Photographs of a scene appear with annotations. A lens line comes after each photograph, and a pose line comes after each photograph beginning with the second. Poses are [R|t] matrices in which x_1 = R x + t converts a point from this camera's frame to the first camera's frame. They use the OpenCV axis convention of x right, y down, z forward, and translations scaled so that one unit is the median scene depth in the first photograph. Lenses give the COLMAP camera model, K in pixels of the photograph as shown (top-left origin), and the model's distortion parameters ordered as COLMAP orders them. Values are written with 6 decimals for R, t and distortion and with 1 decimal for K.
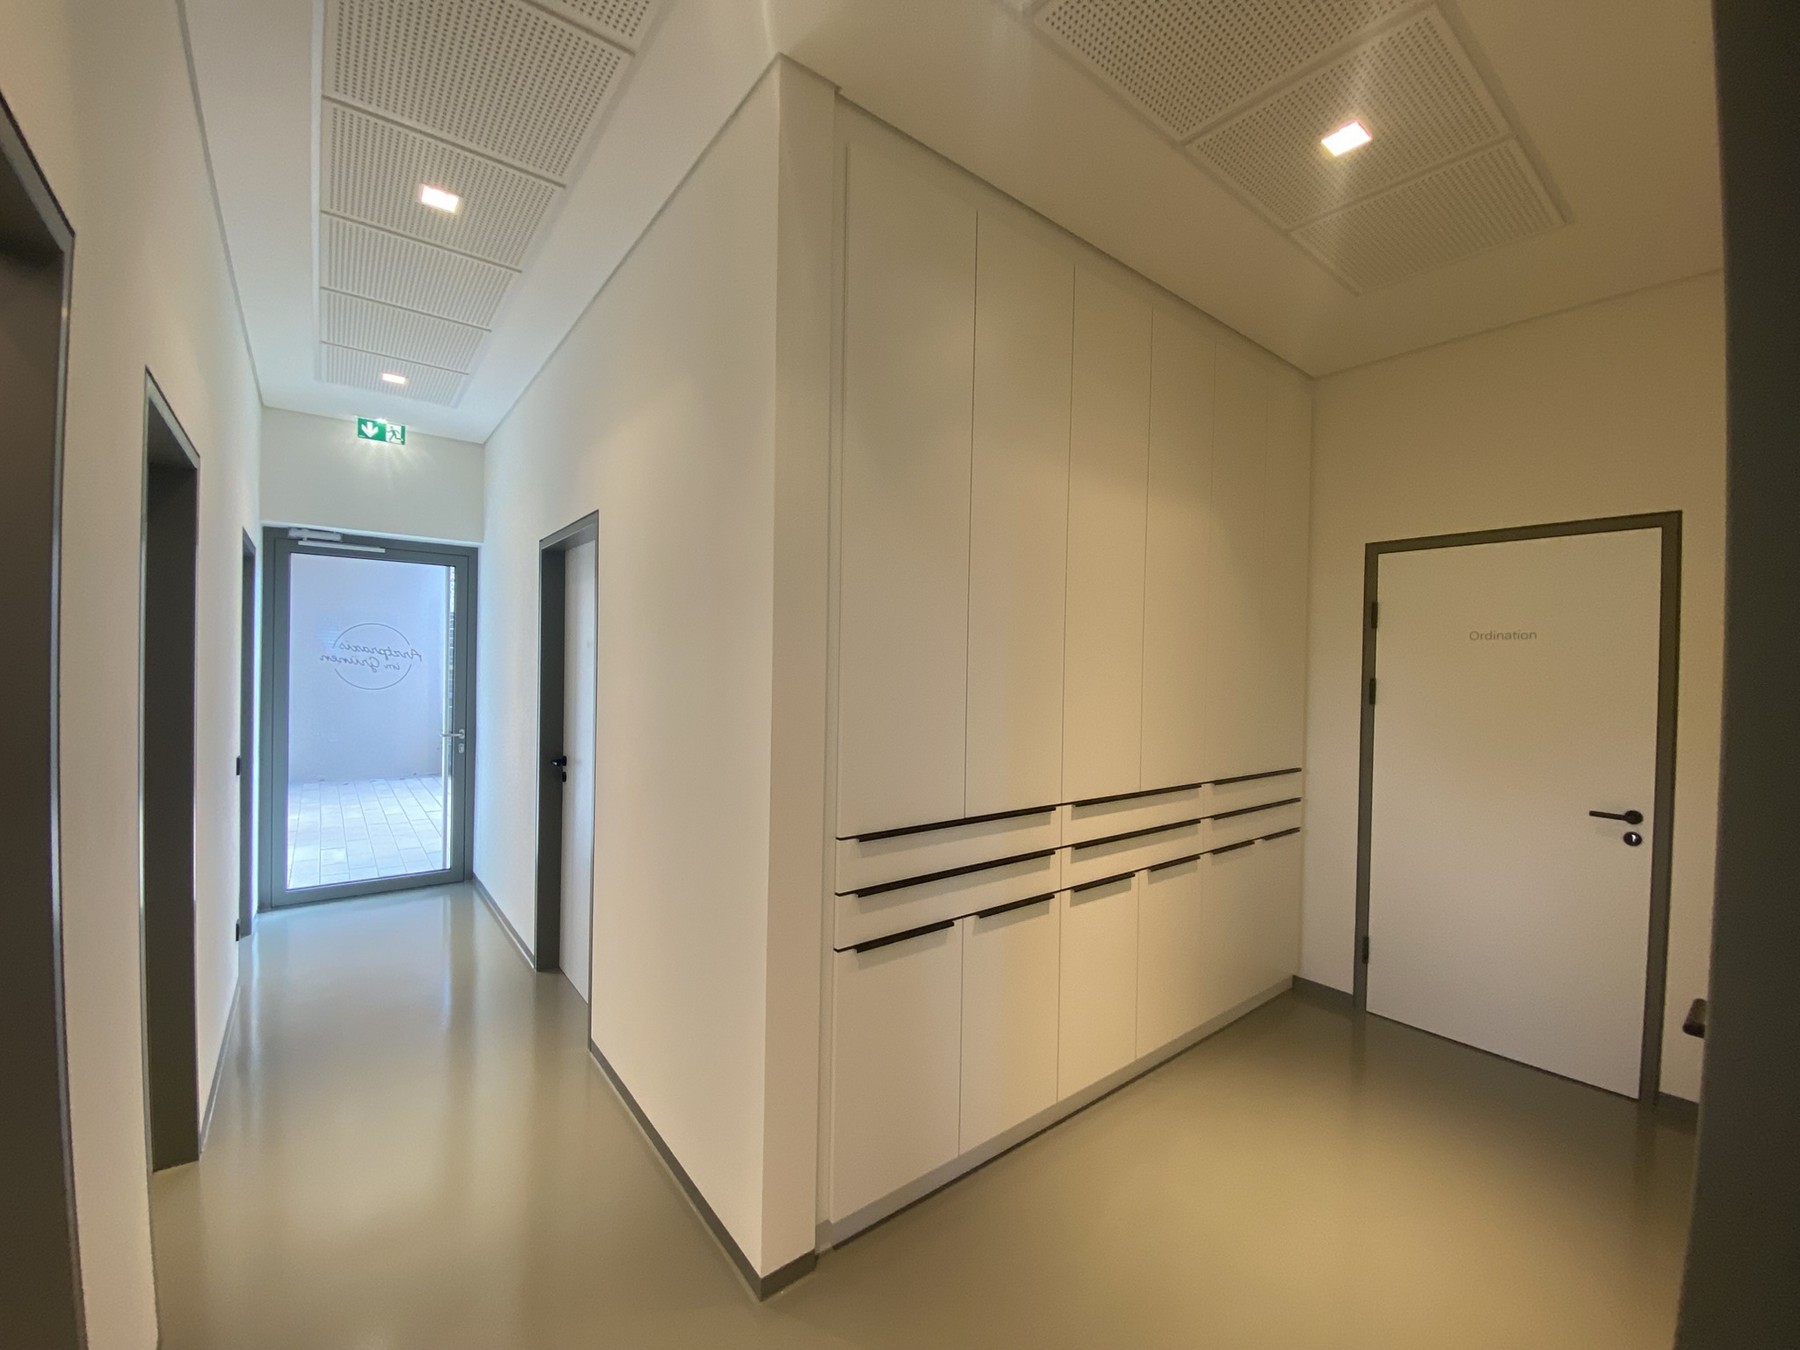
lens RADIAL K [[736.8, 0, 895.4], [0, 736.8, 685.6], [0, 0, 1]] dist [-0.000566, -0.000014]
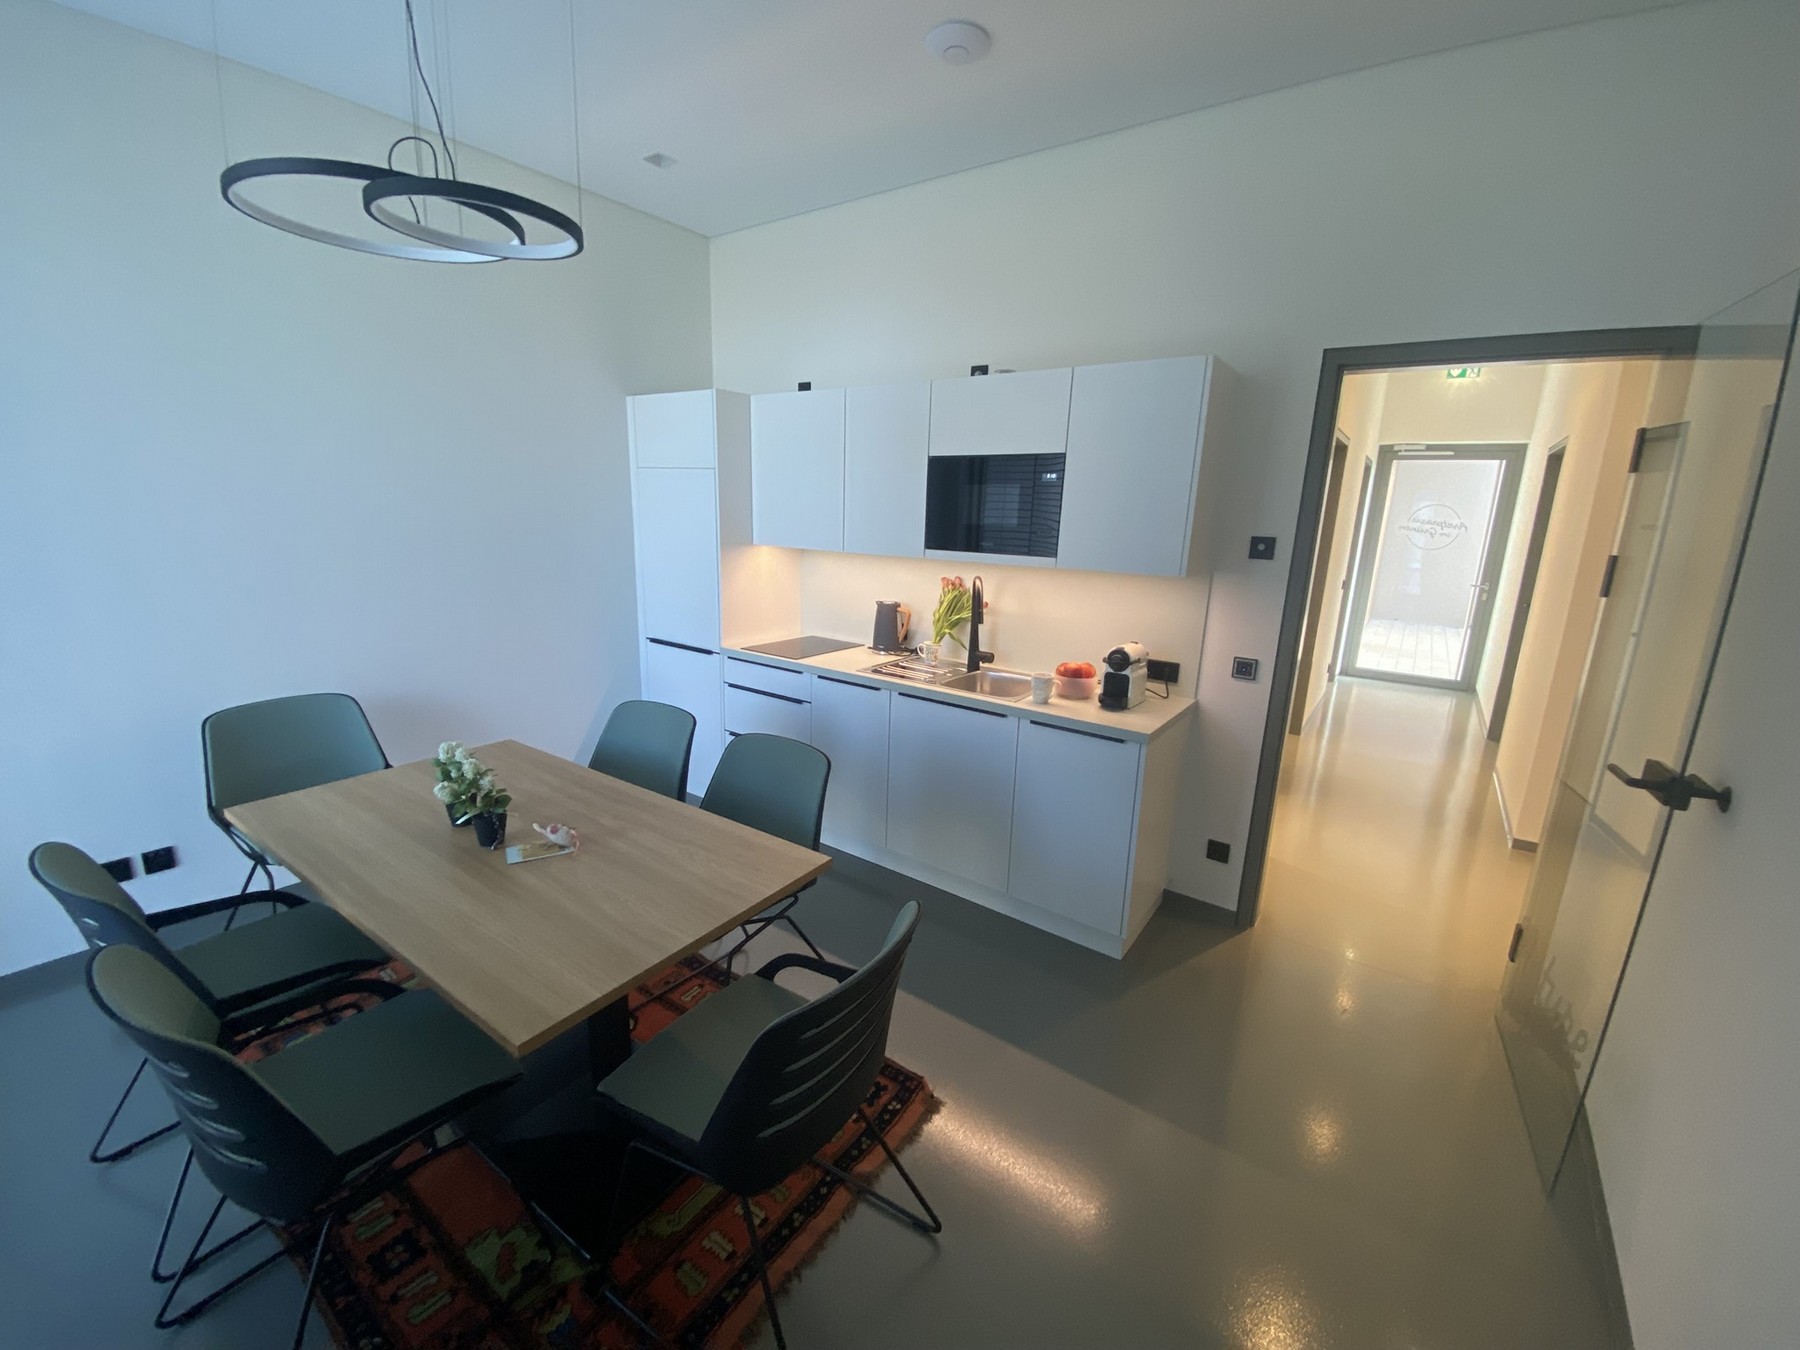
lens RADIAL K [[736.8, 0, 892.7], [0, 736.8, 679.7], [0, 0, 1]] dist [-0.000566, -0.000014]
pose [[0.287686, 0.208571, -0.934738, 0.450133], [-0.033746, 0.977600, 0.207748, -0.012306], [0.957130, -0.028222, 0.288280, -0.500186]]
